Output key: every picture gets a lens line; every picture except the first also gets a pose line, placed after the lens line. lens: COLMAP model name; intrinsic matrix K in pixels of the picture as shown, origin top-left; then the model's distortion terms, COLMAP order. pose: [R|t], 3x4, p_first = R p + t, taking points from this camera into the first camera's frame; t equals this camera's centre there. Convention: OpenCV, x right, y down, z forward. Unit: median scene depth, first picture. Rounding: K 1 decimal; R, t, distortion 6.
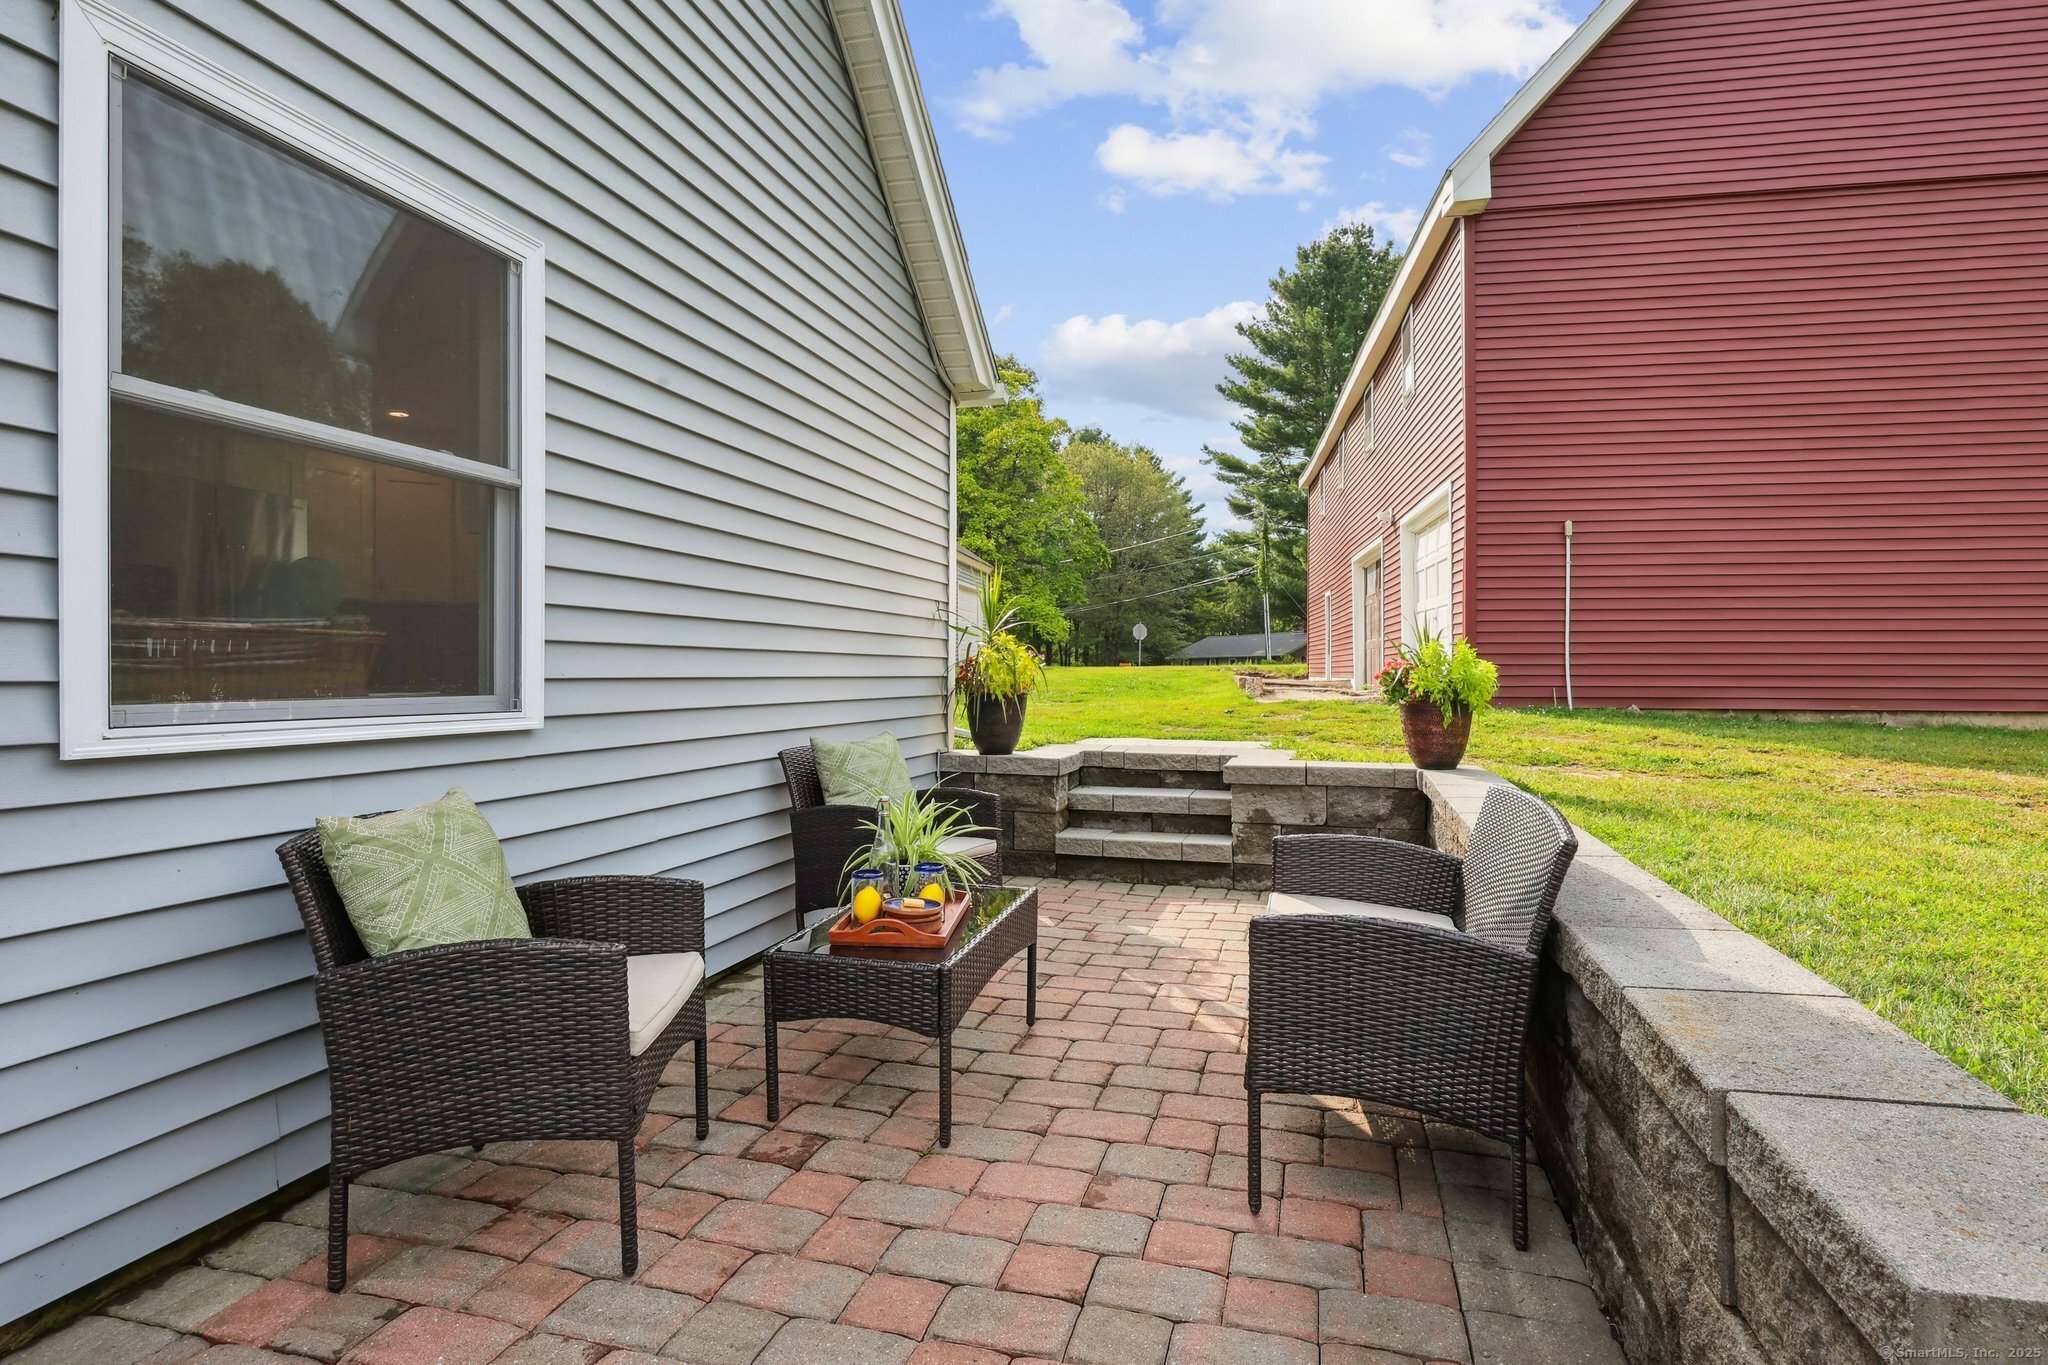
lens RADIAL K [[1054.8, 0, 1029.0], [0, 1054.8, 672.1], [0, 0, 1]] dist [-0.000861, 0.000126]
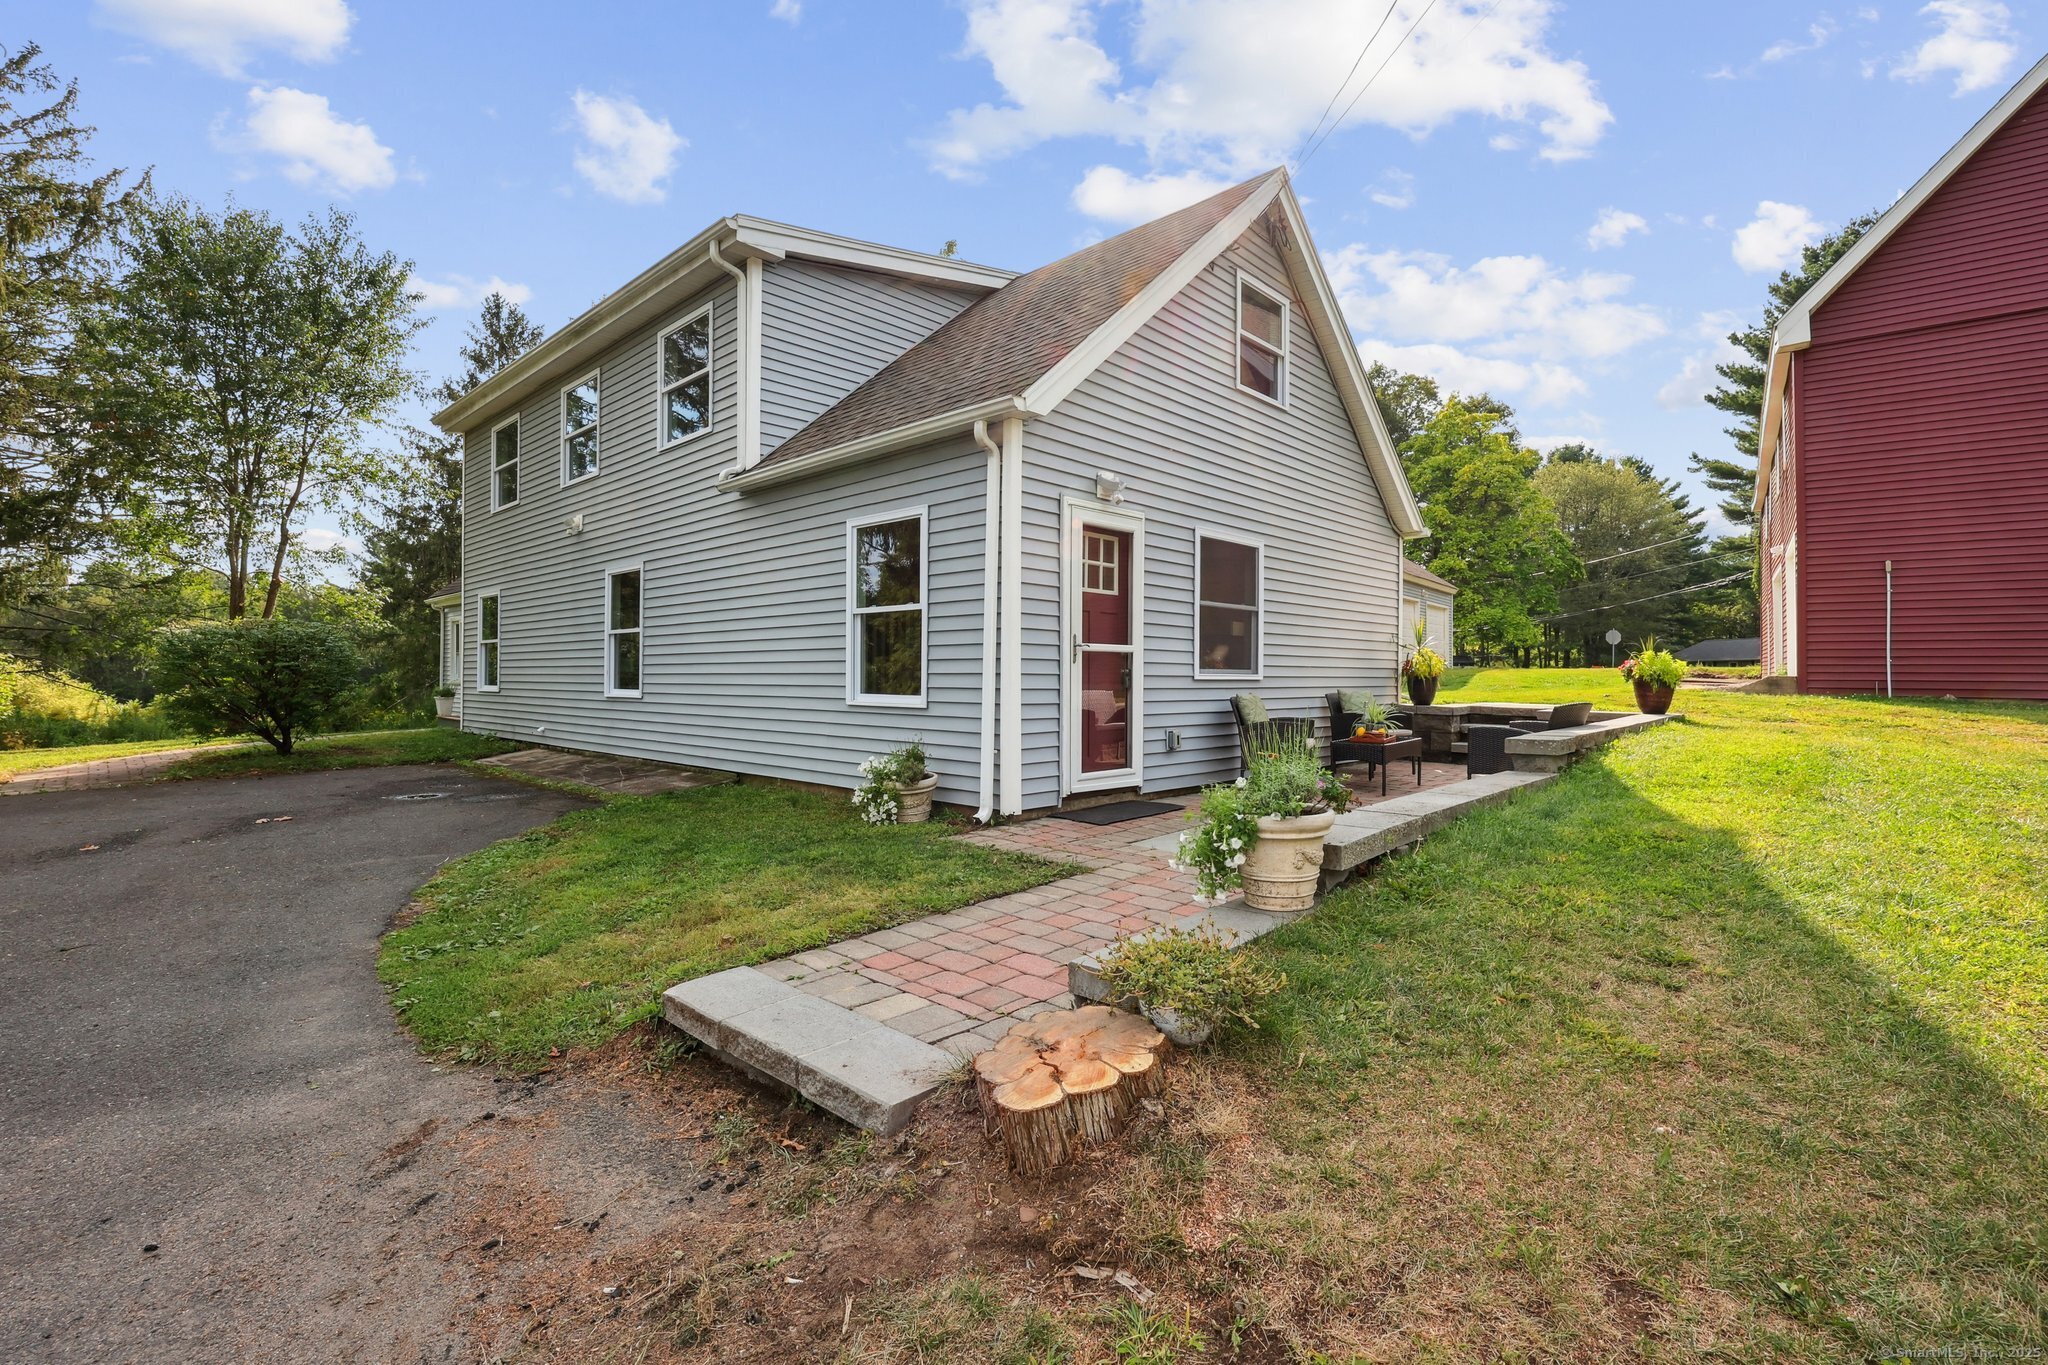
lens RADIAL K [[933.8, 0, 1027.1], [0, 933.8, 664.8], [0, 0, 1]] dist [-0.005850, -0.000416]
pose [[0.884449, 0.001395, -0.466634, 0.018003], [-0.006188, 0.999943, -0.008739, 0.002281], [0.466595, 0.010617, 0.884407, -0.130949]]
